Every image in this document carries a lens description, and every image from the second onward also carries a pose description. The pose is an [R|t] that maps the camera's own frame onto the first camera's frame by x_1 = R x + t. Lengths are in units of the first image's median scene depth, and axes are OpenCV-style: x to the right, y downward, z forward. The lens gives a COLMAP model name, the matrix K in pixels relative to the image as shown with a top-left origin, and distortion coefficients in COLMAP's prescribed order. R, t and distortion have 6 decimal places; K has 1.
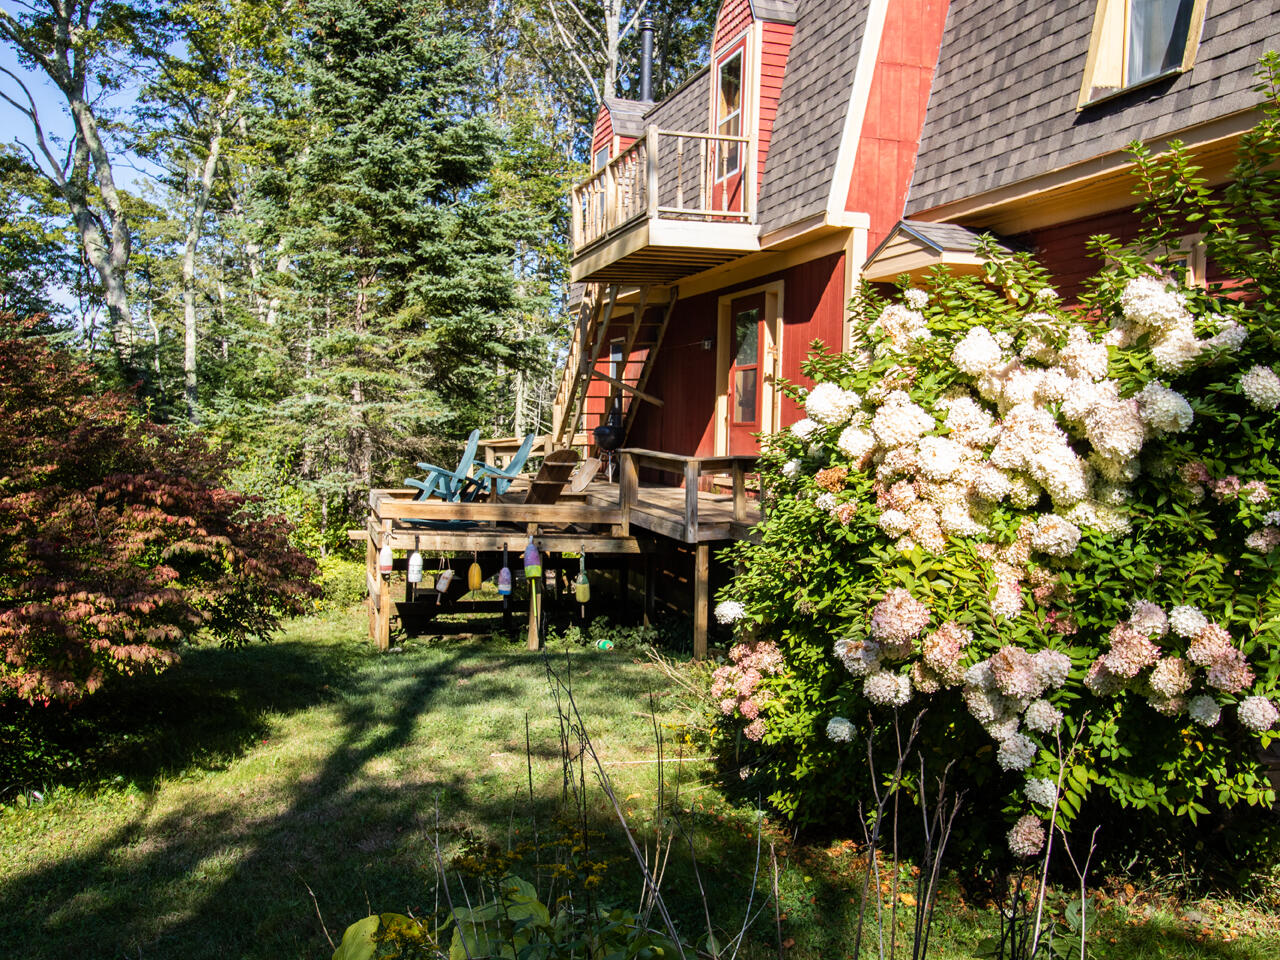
lens RADIAL K [[1033.5, 0, 640.0], [0, 1033.5, 480.0], [0, 0, 1]] dist [0.002593, -0.001611]
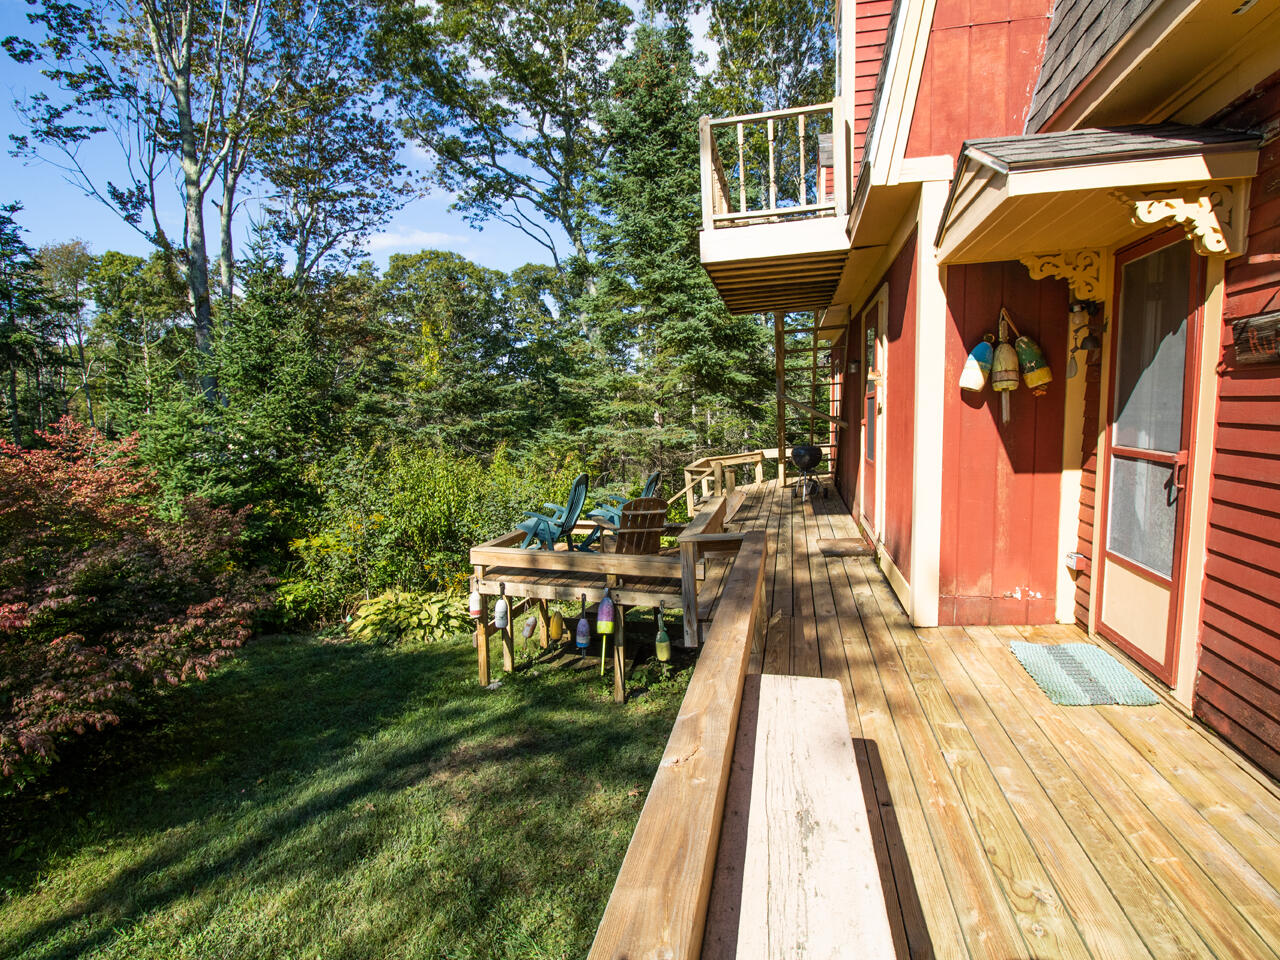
lens RADIAL K [[646.1, 0, 640.0], [0, 646.1, 480.0], [0, 0, 1]] dist [-0.019202, -0.000350]
pose [[0.856746, 0.009079, -0.515658, 0.234626], [0.015832, 0.998911, 0.043891, -0.073555], [0.515495, -0.045767, 0.855670, 0.507711]]
